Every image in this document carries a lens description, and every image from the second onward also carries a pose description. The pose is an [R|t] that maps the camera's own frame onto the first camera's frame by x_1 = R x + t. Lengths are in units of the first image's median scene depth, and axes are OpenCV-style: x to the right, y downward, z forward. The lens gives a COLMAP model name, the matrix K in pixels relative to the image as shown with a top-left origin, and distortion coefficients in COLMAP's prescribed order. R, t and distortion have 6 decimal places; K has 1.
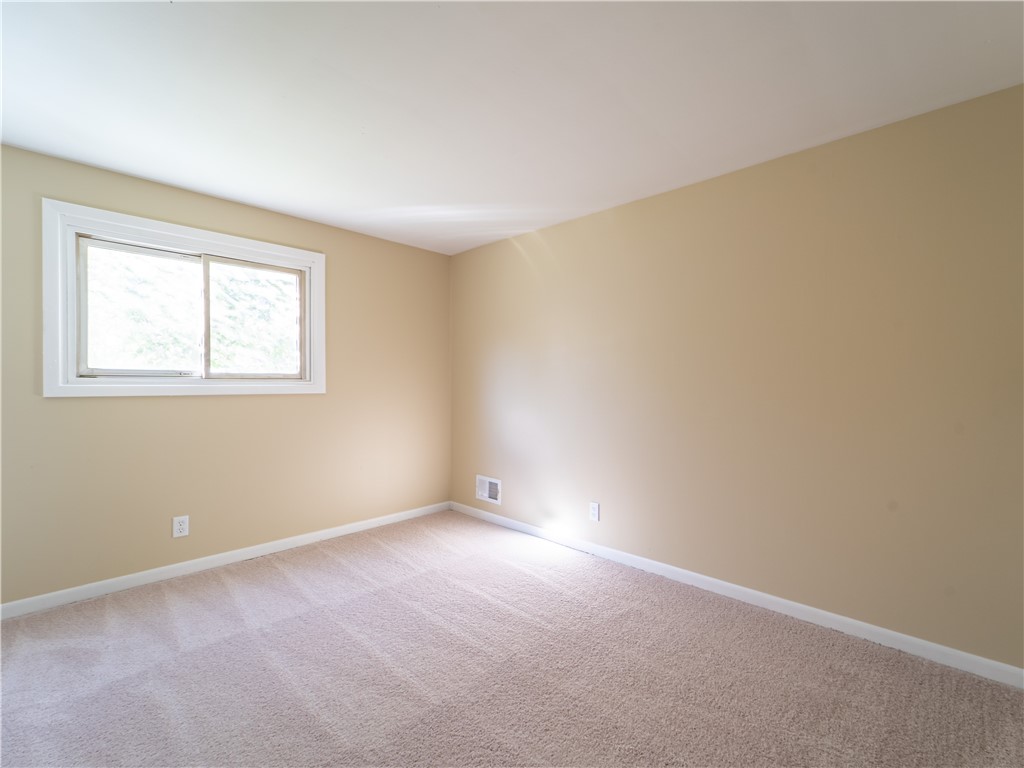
lens RADIAL K [[456.0, 0, 472.6], [0, 456.0, 383.5], [0, 0, 1]] dist [-0.002325, -0.000592]
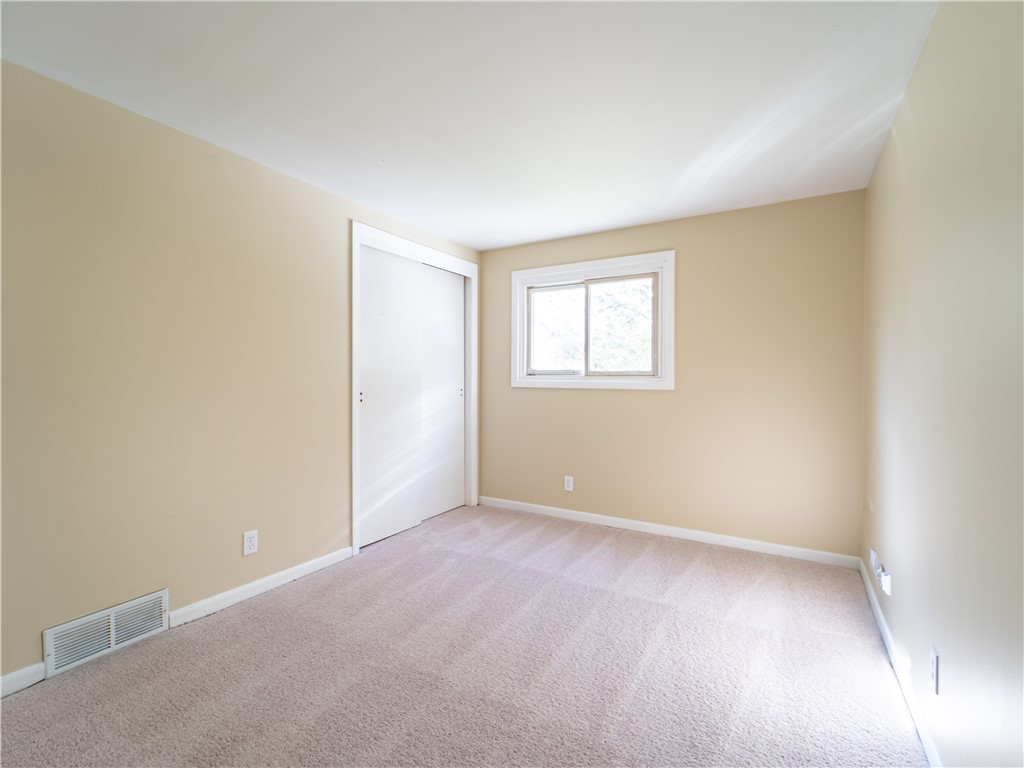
lens RADIAL K [[404.1, 0, 512.0], [0, 404.1, 384.0], [0, 0, 1]] dist [0.000226, 0.000080]
pose [[0.333062, 0.014388, -0.942795, 0.433652], [-0.006316, 0.999895, 0.013028, -0.000936], [0.942884, 0.001616, 0.333118, 0.417466]]
